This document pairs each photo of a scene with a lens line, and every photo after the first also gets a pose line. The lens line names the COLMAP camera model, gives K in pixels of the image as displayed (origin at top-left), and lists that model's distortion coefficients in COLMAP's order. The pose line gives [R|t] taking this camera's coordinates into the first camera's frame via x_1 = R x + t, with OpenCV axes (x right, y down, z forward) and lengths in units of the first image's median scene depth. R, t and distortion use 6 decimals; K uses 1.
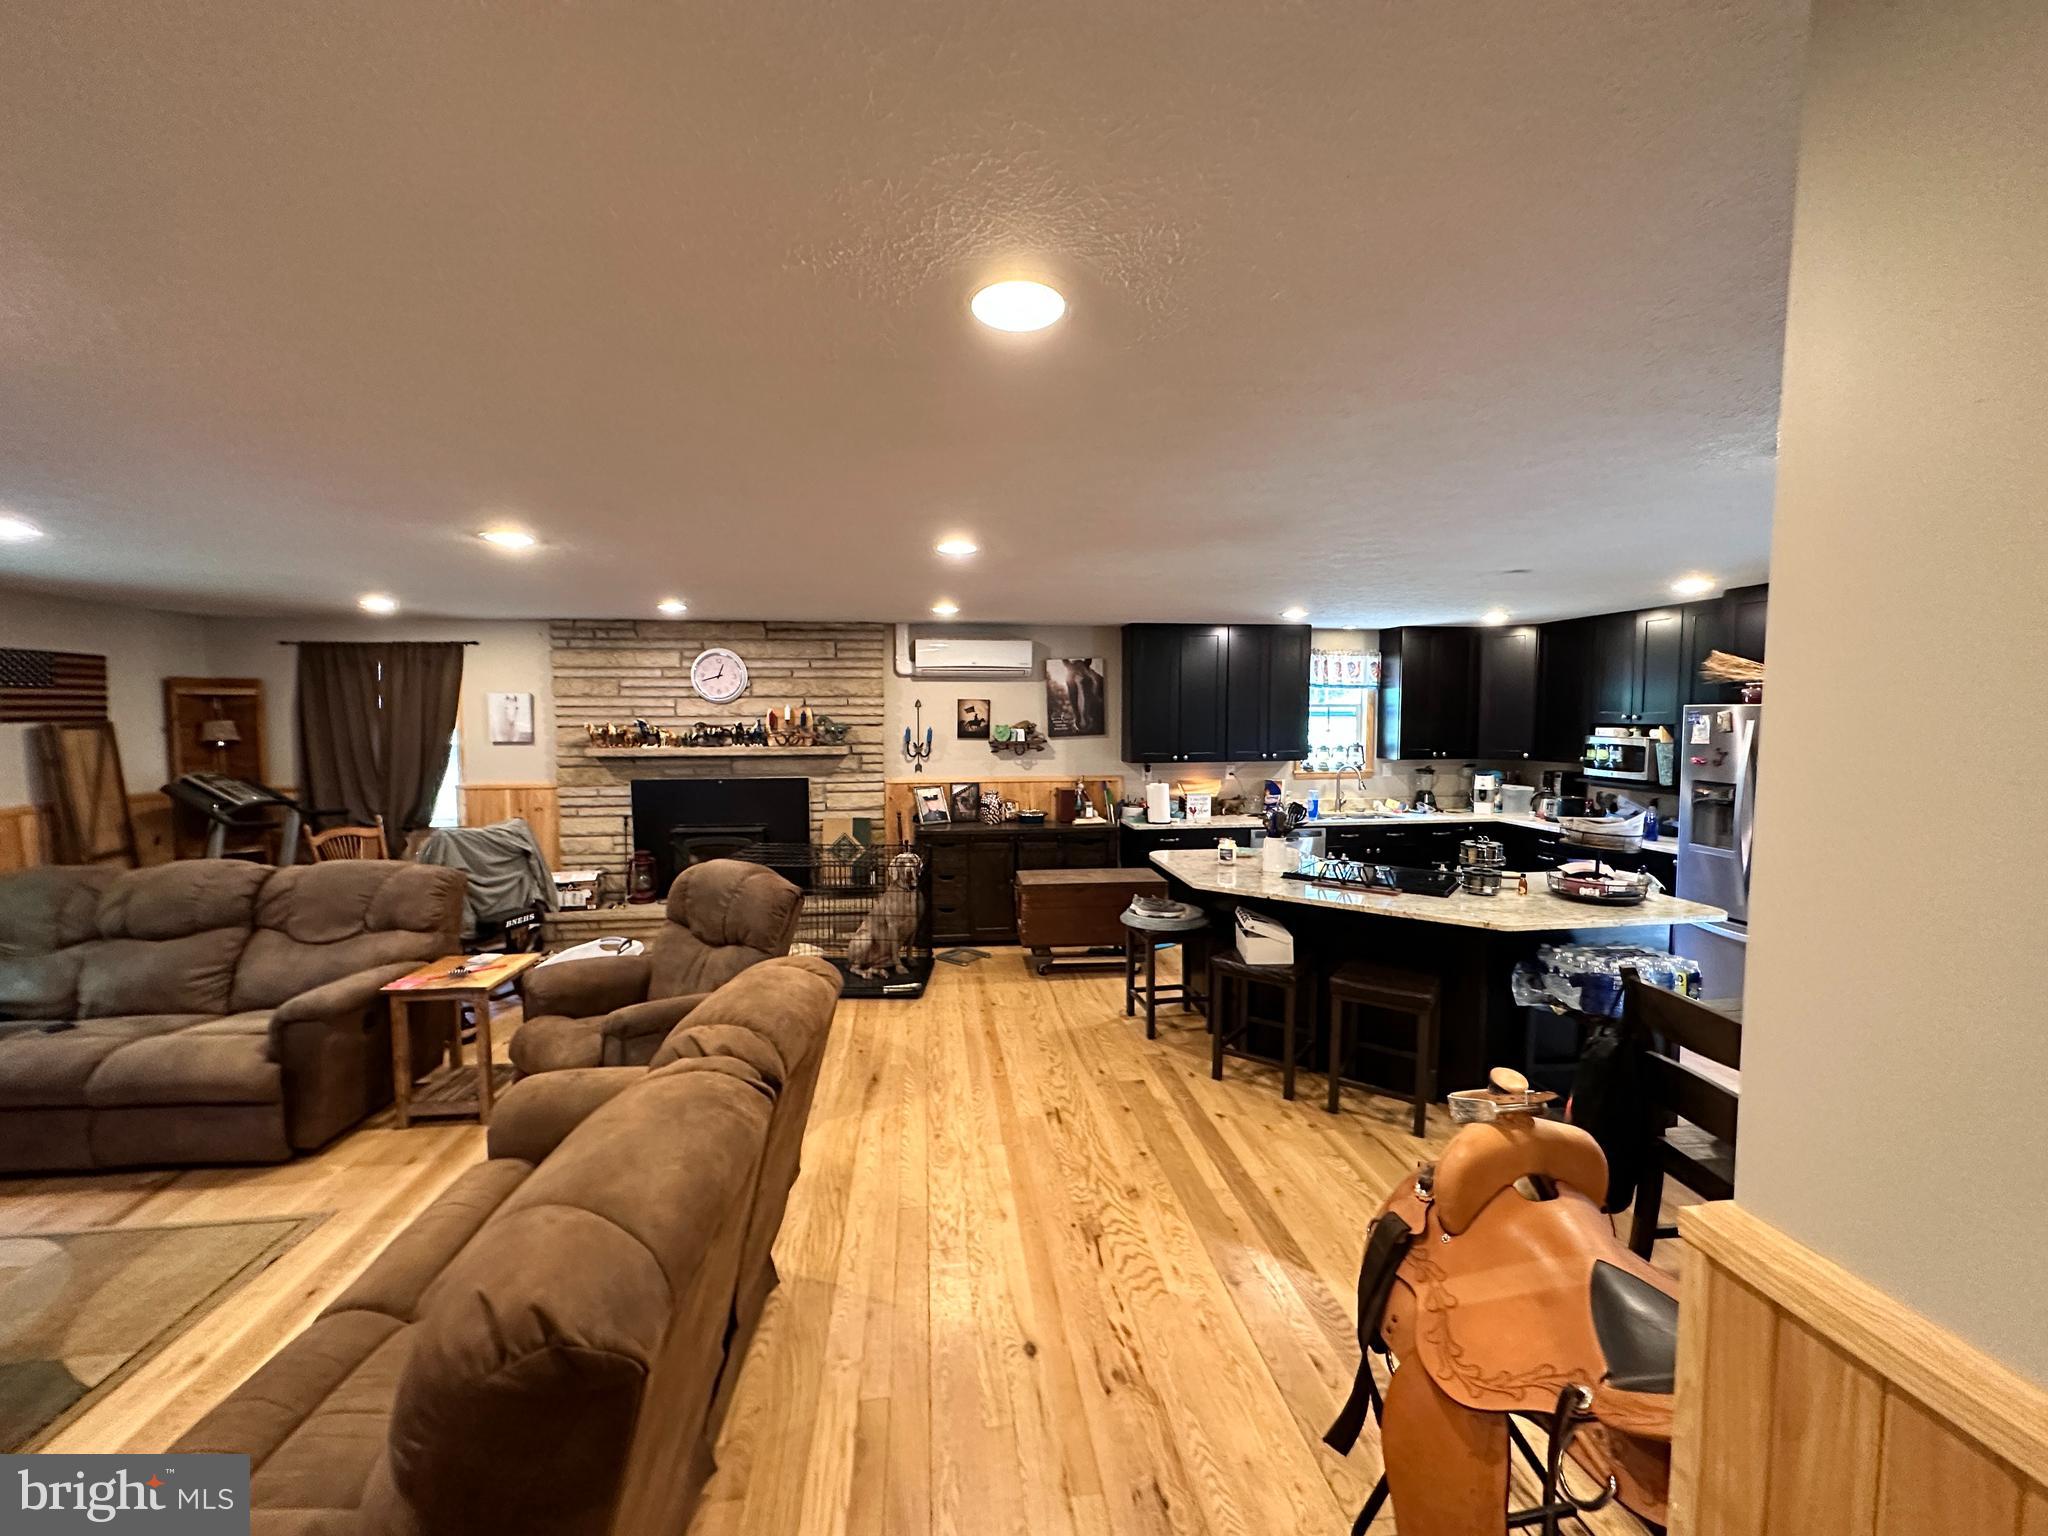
lens RADIAL K [[815.1, 0, 1019.0], [0, 815.1, 769.3], [0, 0, 1]] dist [-0.002594, 0.000353]
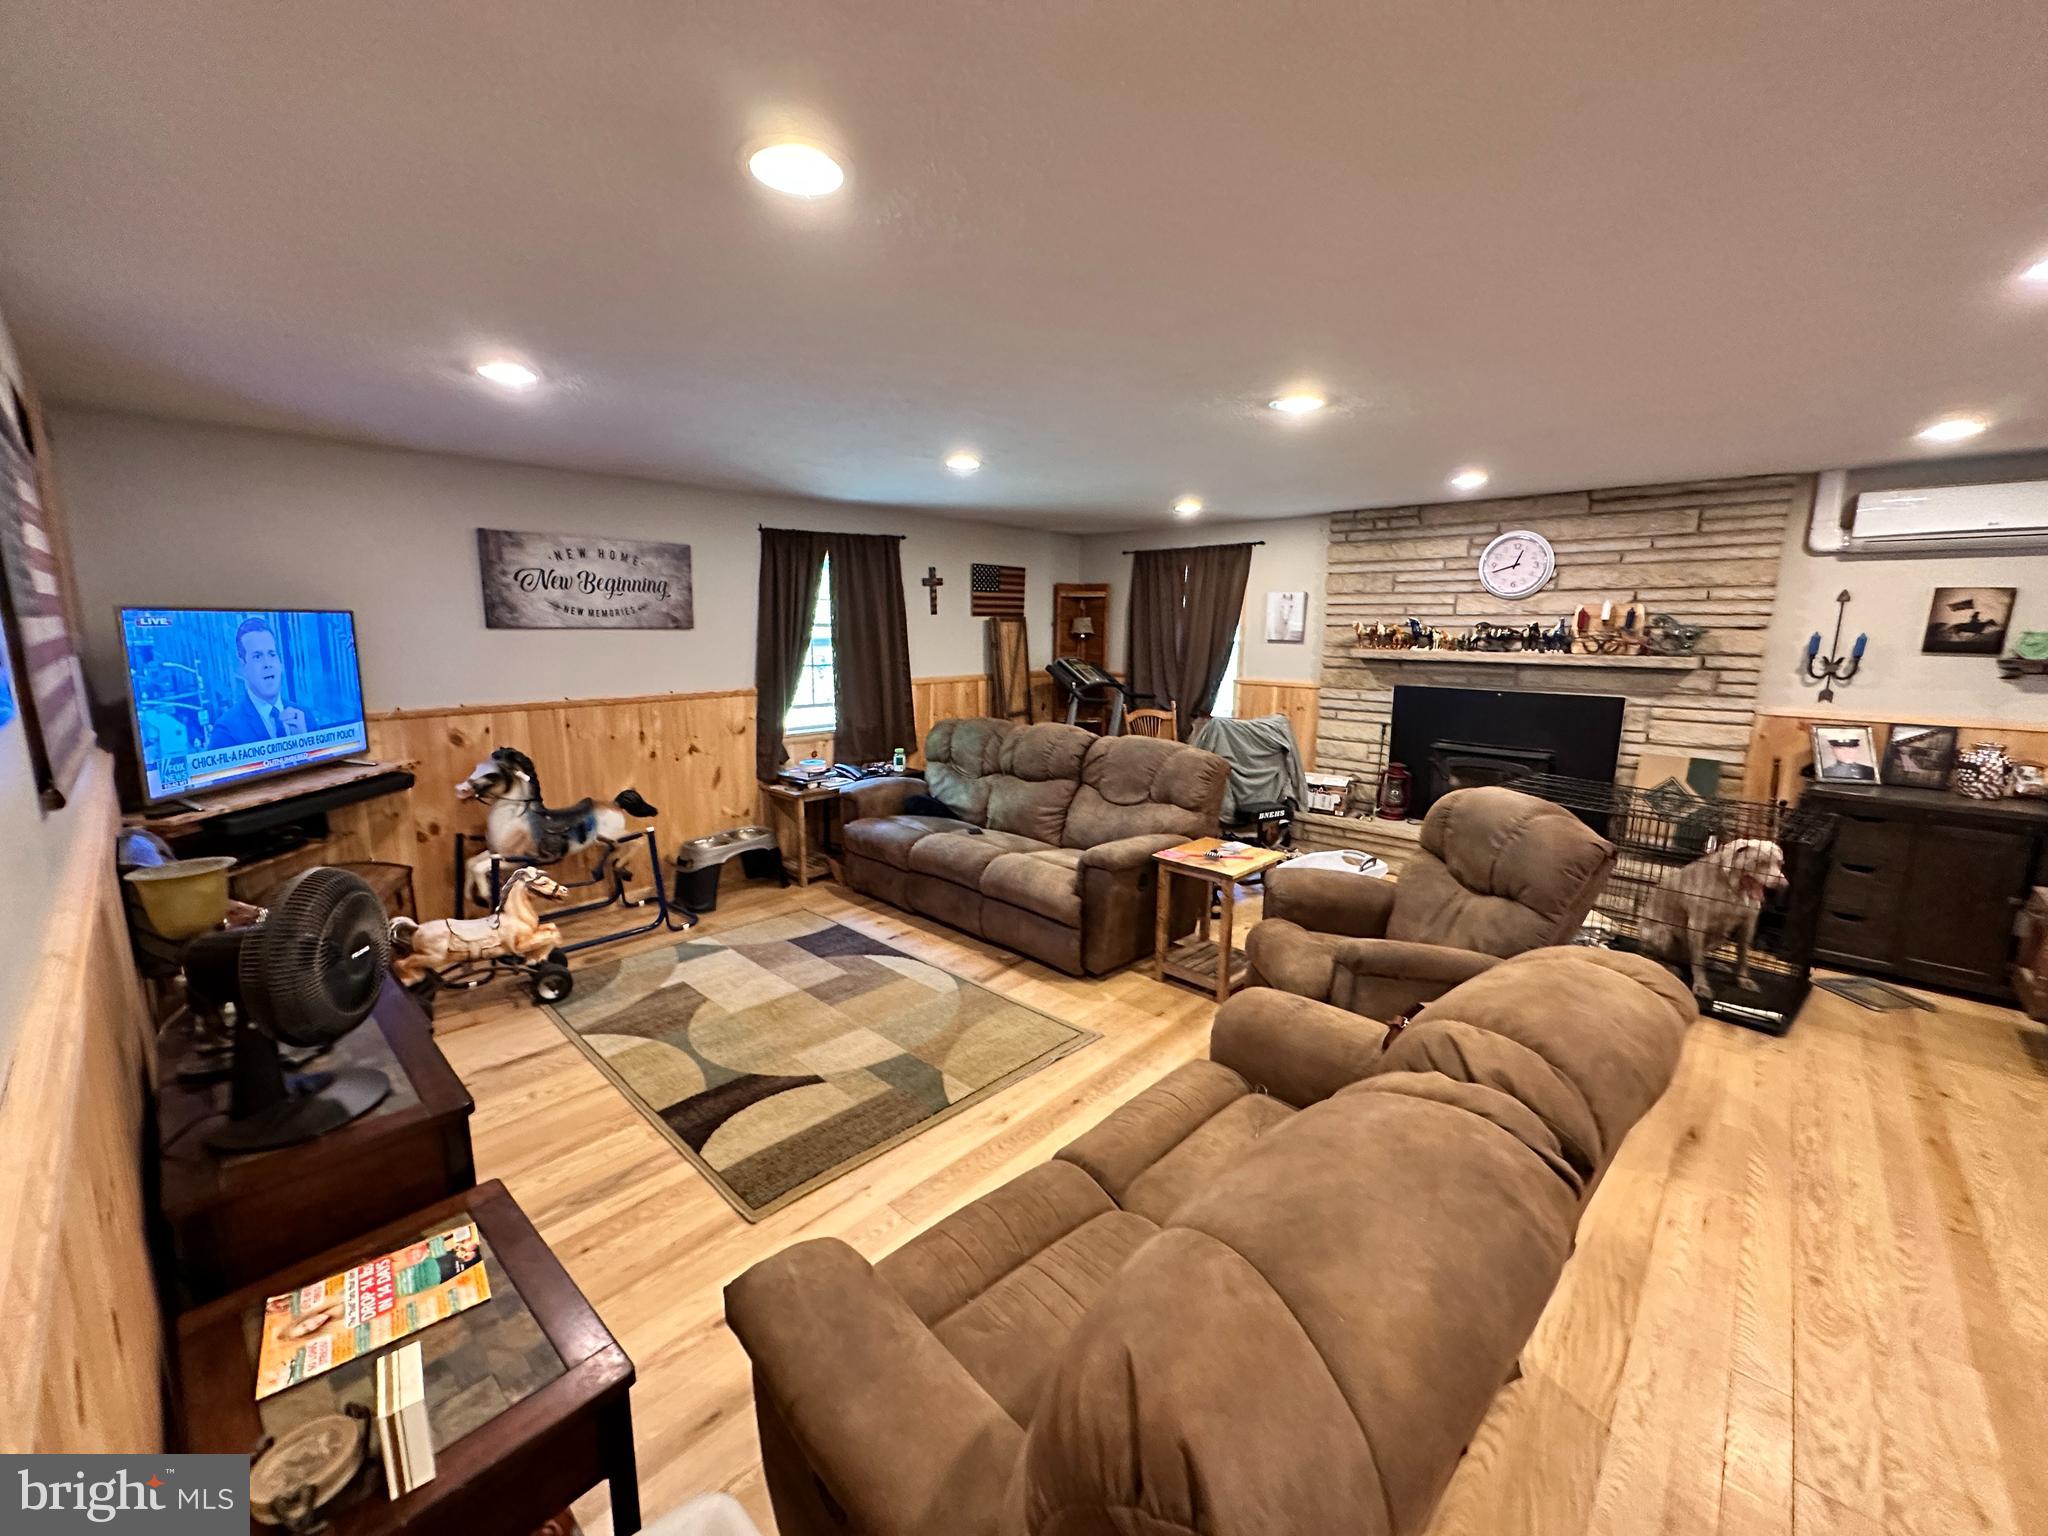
lens RADIAL K [[815.1, 0, 1025.9], [0, 815.1, 767.3], [0, 0, 1]] dist [-0.002594, 0.000353]
pose [[0.647695, 0.140211, -0.748887, -0.044059], [-0.060922, 0.989305, 0.132533, 0.008318], [0.759460, -0.040217, 0.649309, 0.082696]]
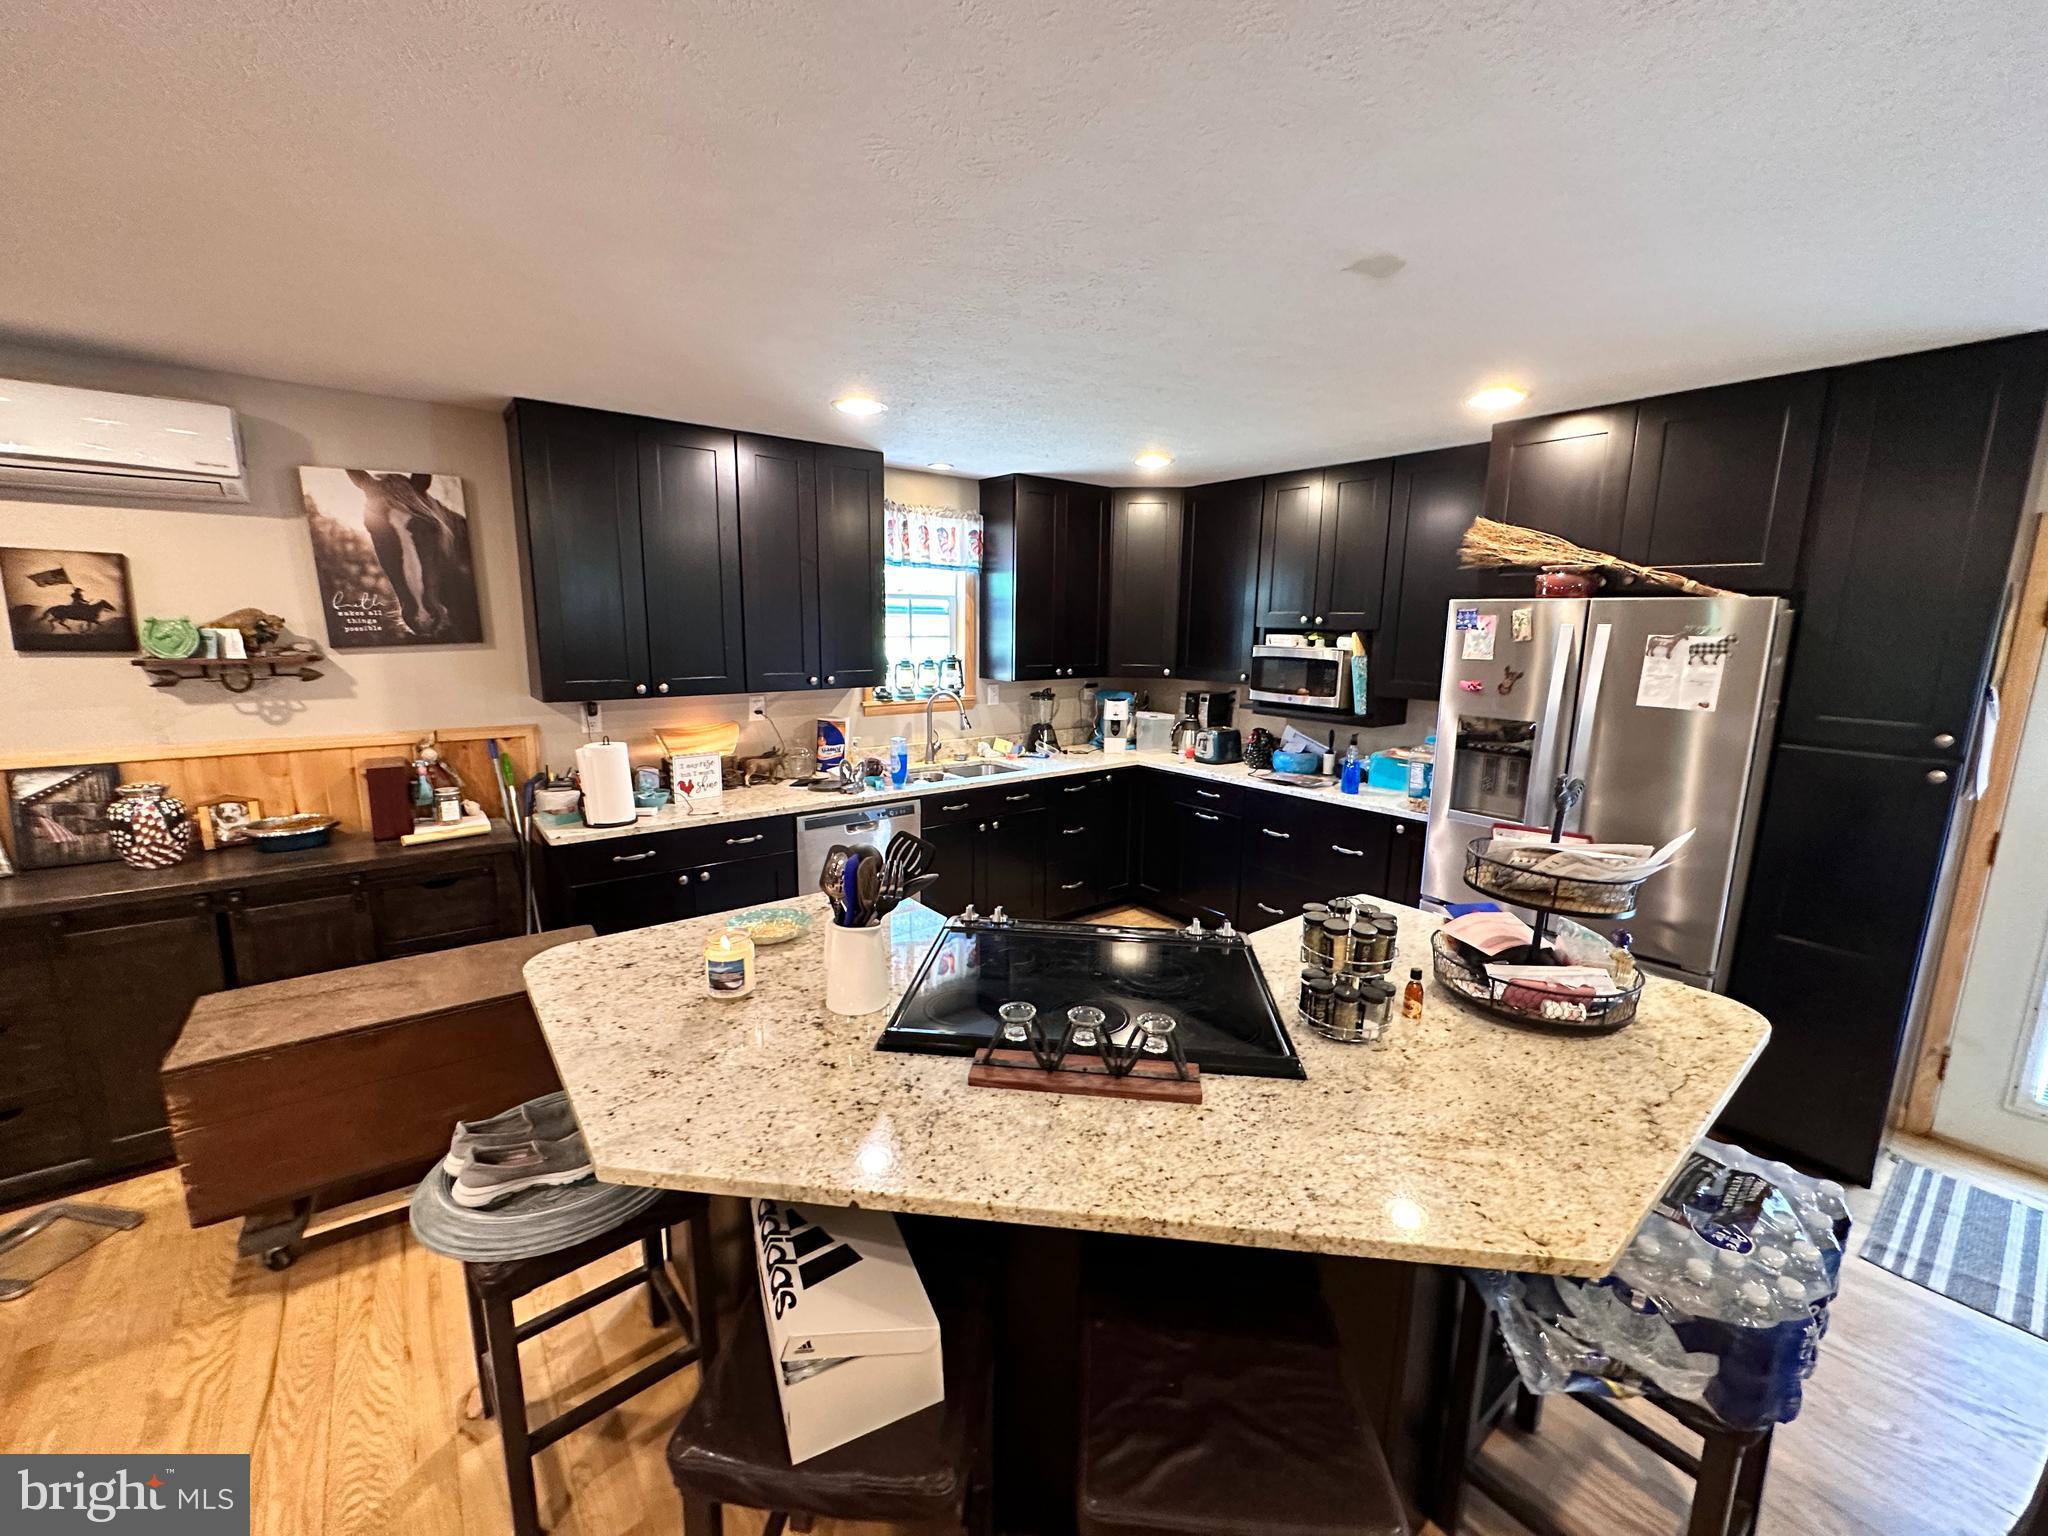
lens RADIAL K [[815.1, 0, 1024.8], [0, 815.1, 762.3], [0, 0, 1]] dist [-0.002594, 0.000353]
pose [[0.854667, -0.074673, 0.513779, 0.135000], [0.019587, 0.993536, 0.111818, -0.021356], [-0.518807, -0.085503, 0.850605, 0.449889]]
